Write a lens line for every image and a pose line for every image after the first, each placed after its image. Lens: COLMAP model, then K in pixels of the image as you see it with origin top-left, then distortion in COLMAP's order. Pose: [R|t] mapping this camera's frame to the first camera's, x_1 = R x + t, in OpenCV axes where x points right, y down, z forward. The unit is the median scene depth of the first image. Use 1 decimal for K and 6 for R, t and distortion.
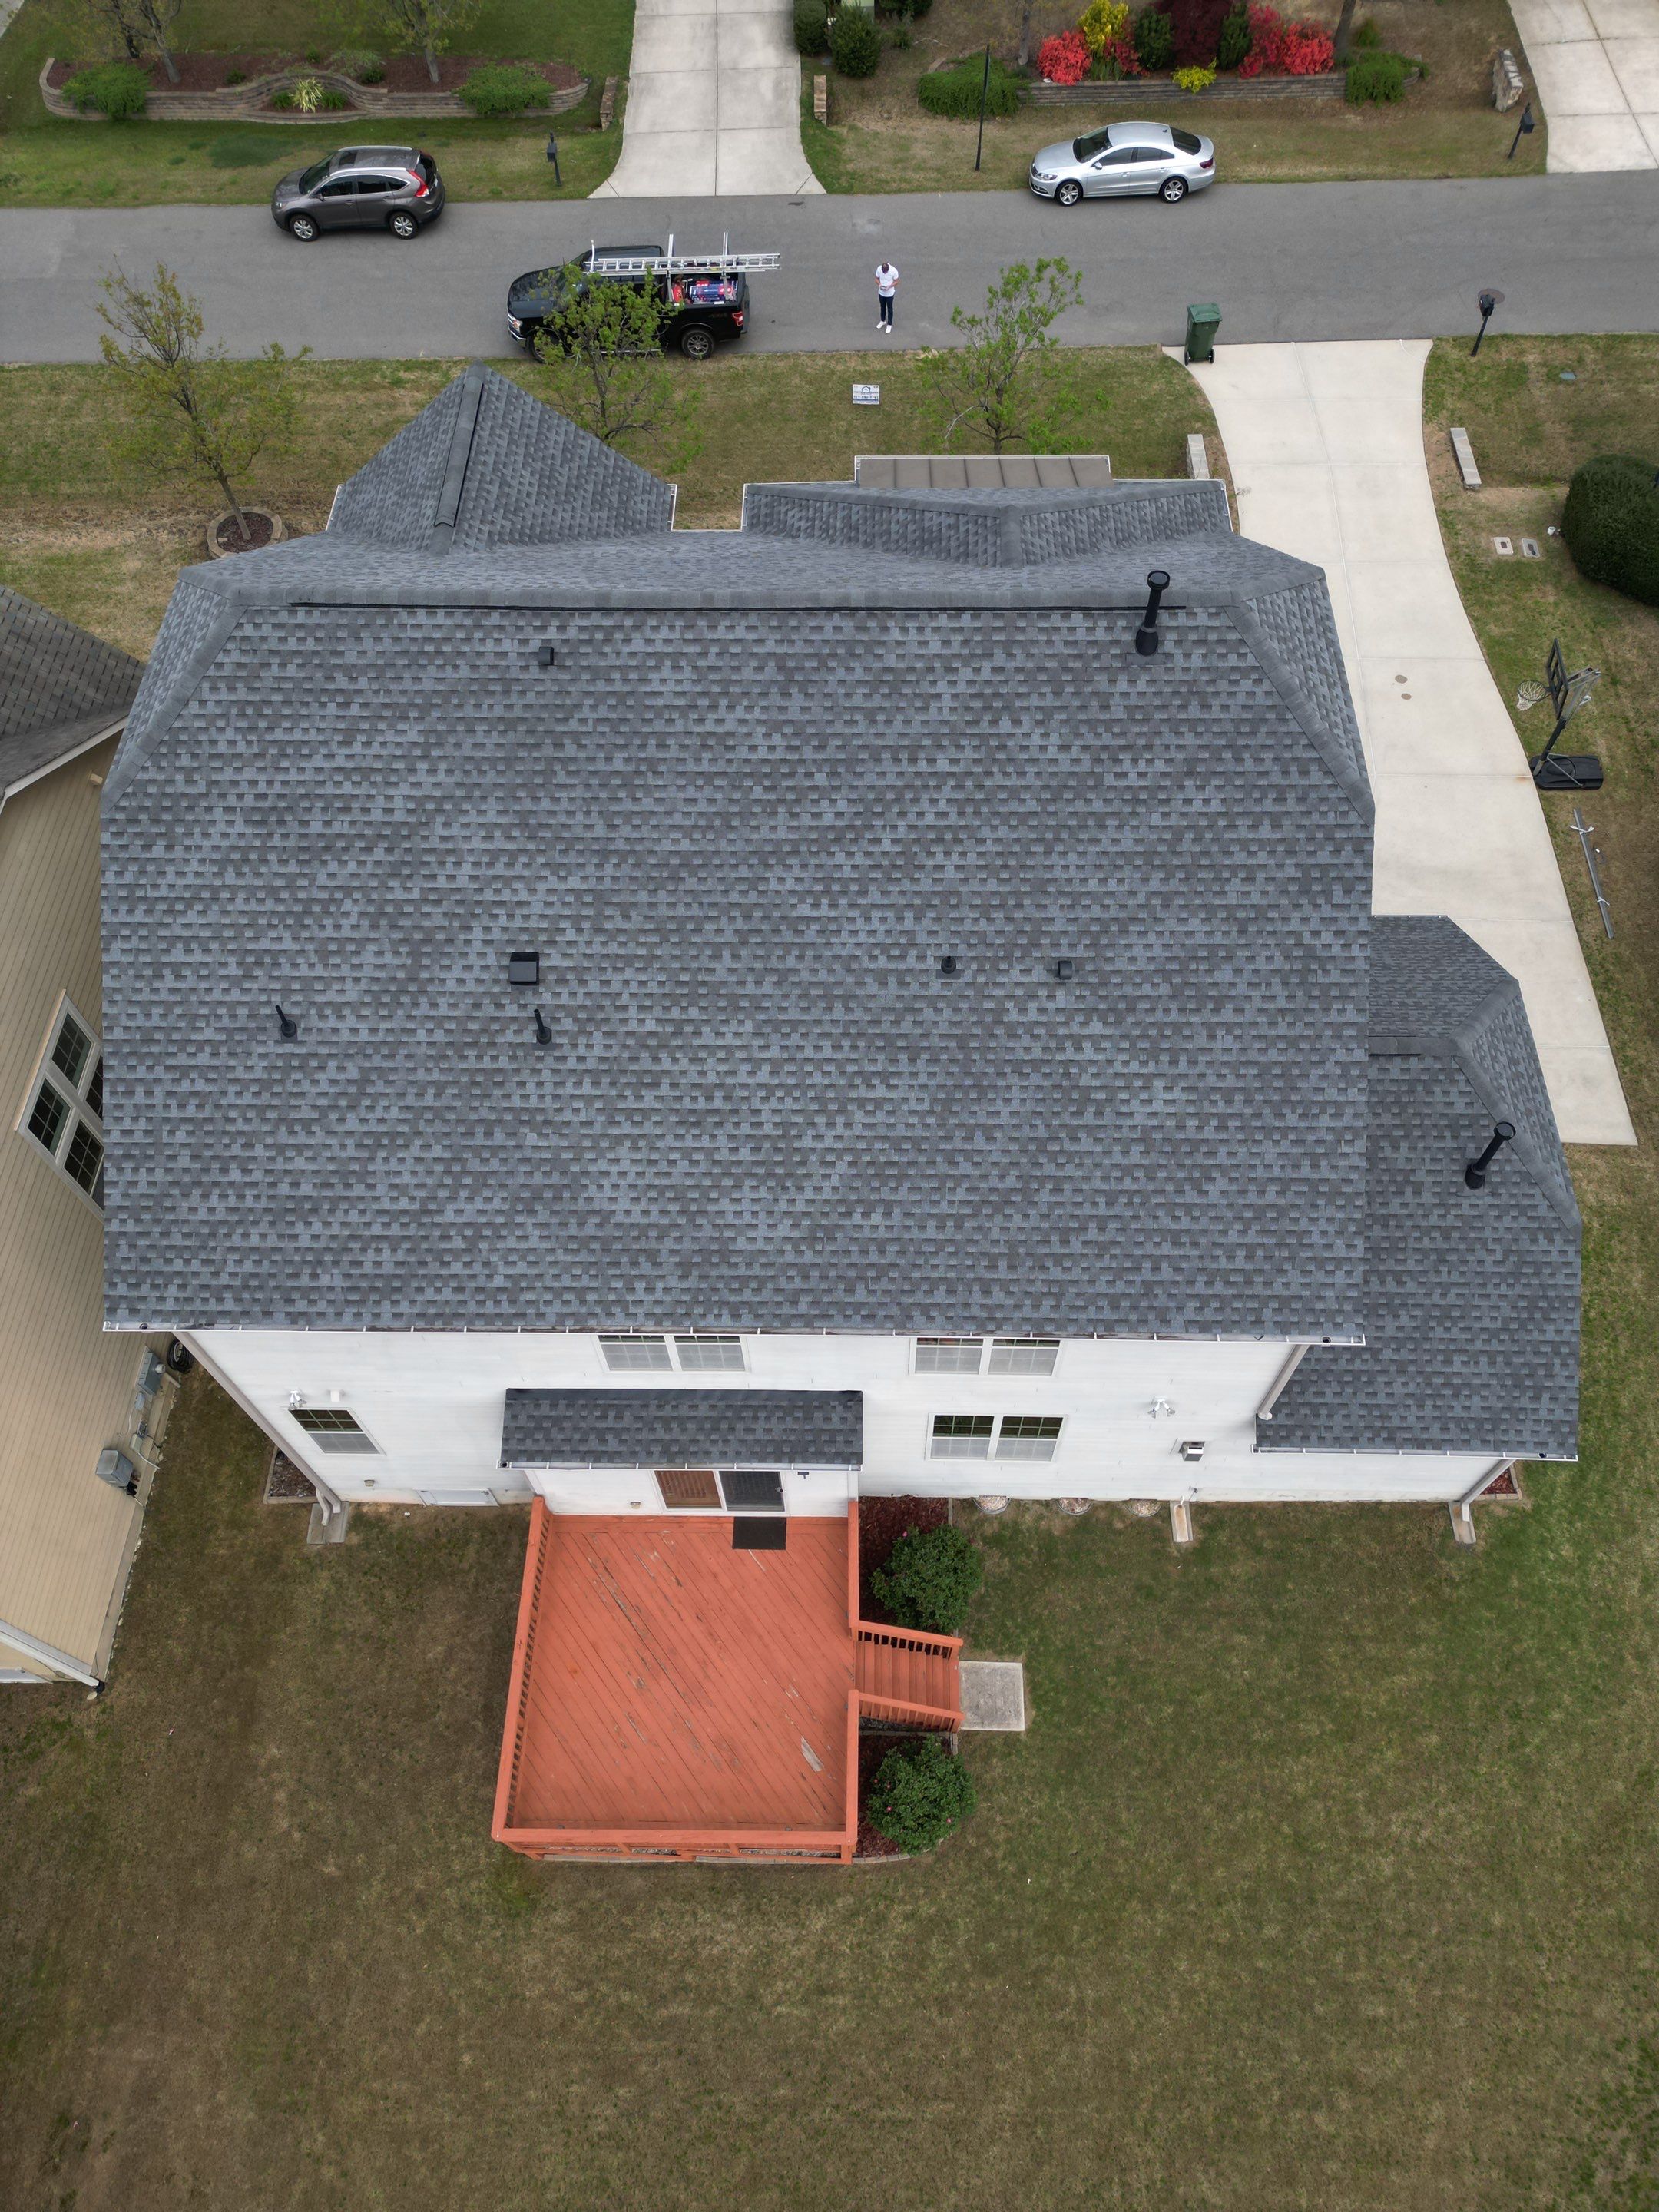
lens RADIAL K [[1549.1, 0, 835.1], [0, 1549.1, 1102.5], [0, 0, 1]] dist [0.062525, -0.052098]
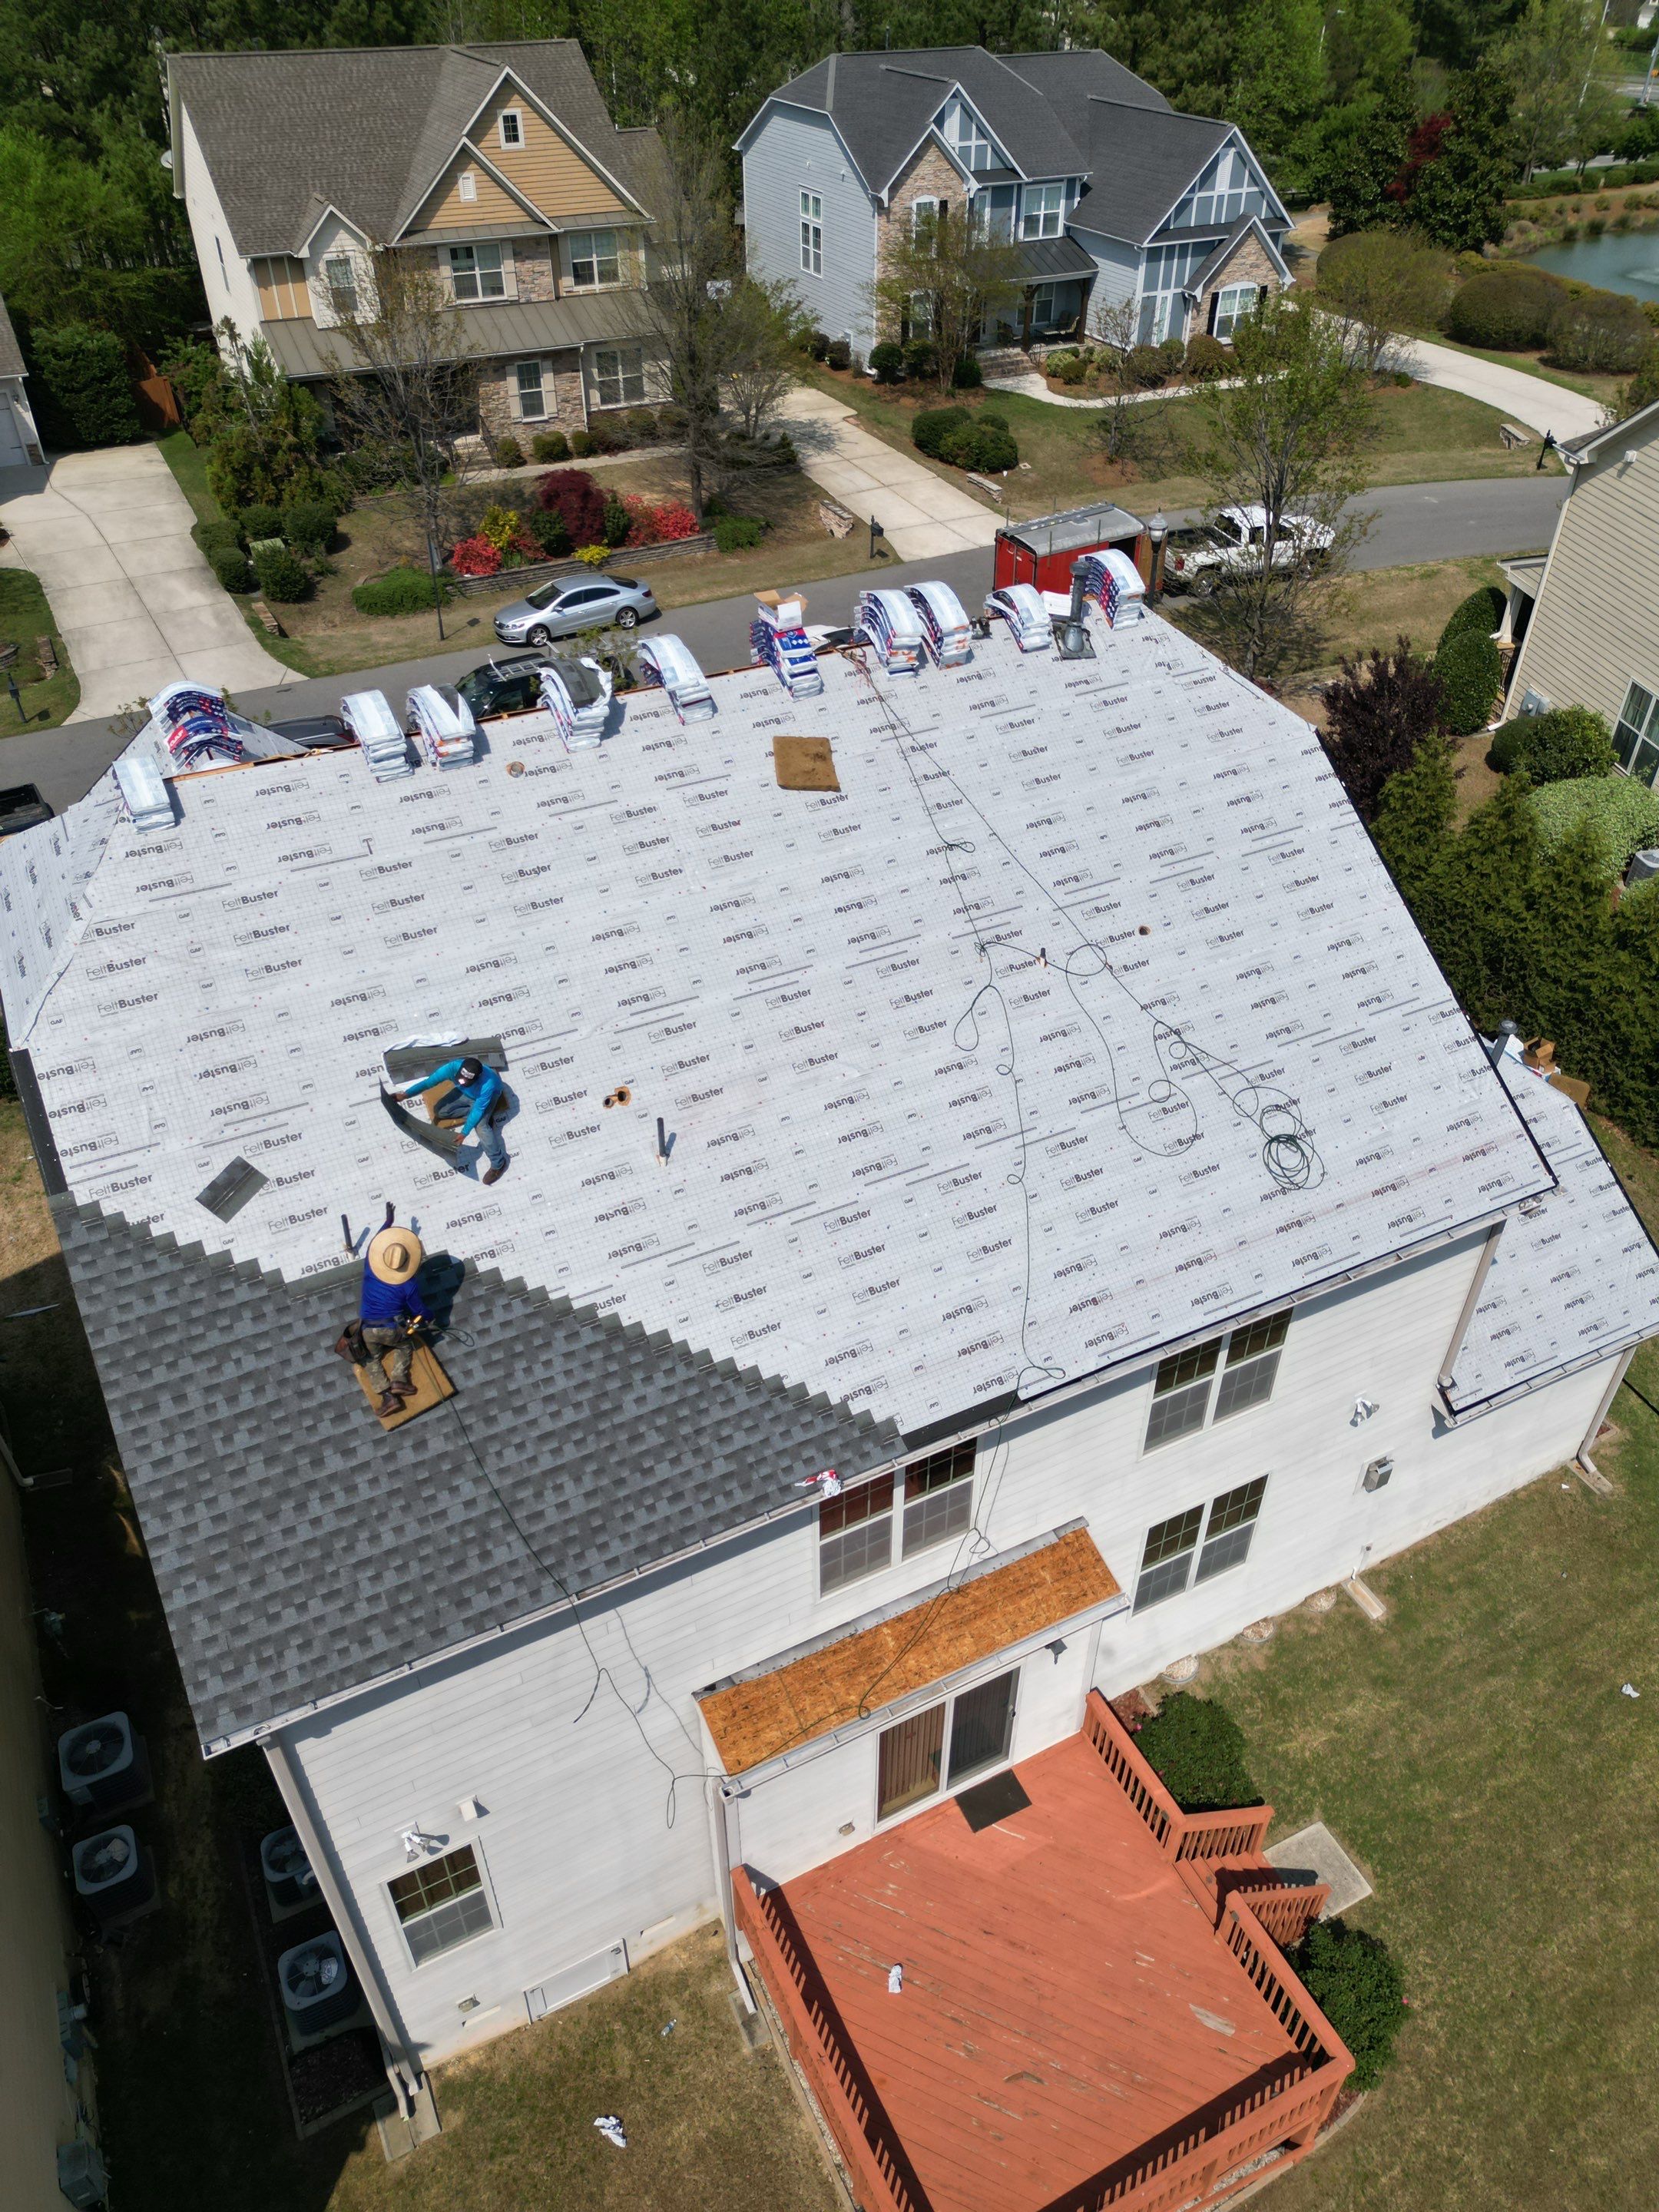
lens RADIAL K [[1549.1, 0, 827.7], [0, 1549.1, 1107.8], [0, 0, 1]] dist [0.062525, -0.052098]
pose [[0.883552, -0.278937, 0.376205, -0.348828], [0.389665, 0.883457, -0.260126, 0.152280], [-0.259802, 0.376429, 0.889272, 0.200837]]
